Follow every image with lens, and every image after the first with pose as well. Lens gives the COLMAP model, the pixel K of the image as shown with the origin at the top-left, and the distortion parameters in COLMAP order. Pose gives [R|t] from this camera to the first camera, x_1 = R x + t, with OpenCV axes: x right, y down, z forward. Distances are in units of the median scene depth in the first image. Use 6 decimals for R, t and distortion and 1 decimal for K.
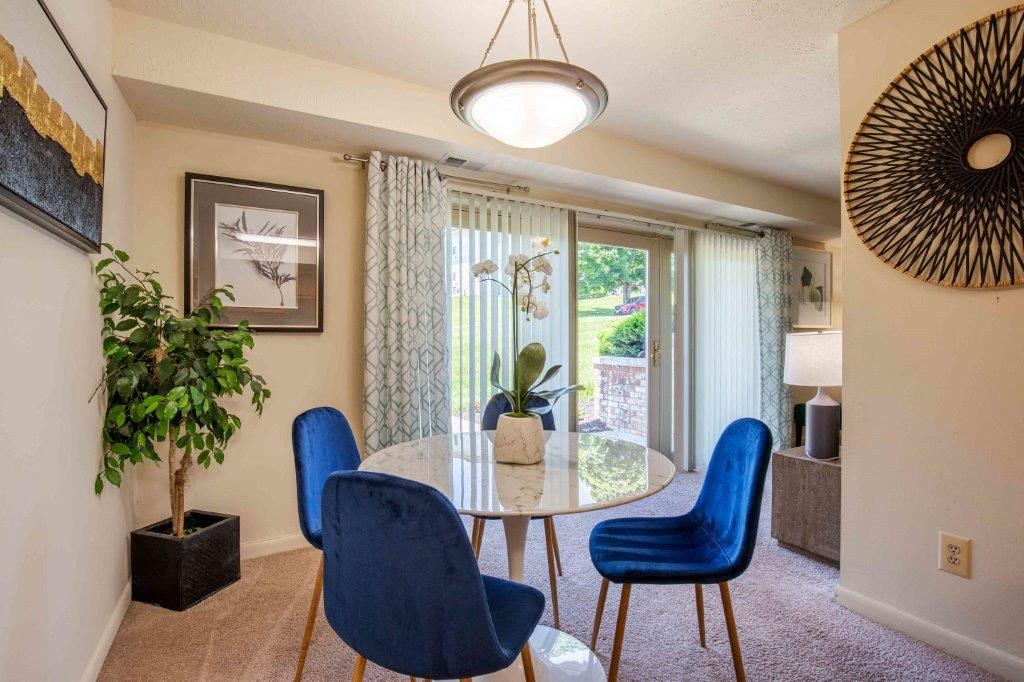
lens RADIAL K [[472.6, 0, 510.4], [0, 472.6, 336.8], [0, 0, 1]] dist [-0.004766, -0.001188]
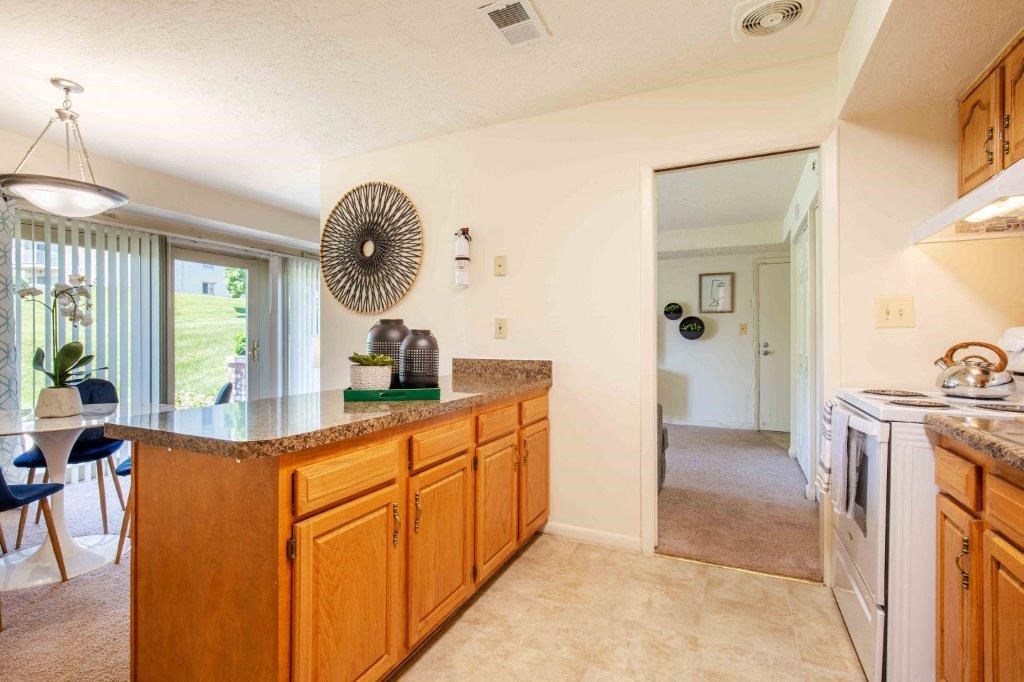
lens RADIAL K [[472.6, 0, 514.0], [0, 472.6, 340.2], [0, 0, 1]] dist [-0.004766, -0.001188]
pose [[0.811507, -0.006059, 0.584311, 0.169292], [0.003064, 0.999977, 0.006114, 0.000897], [-0.584334, -0.003171, 0.811507, -0.582775]]
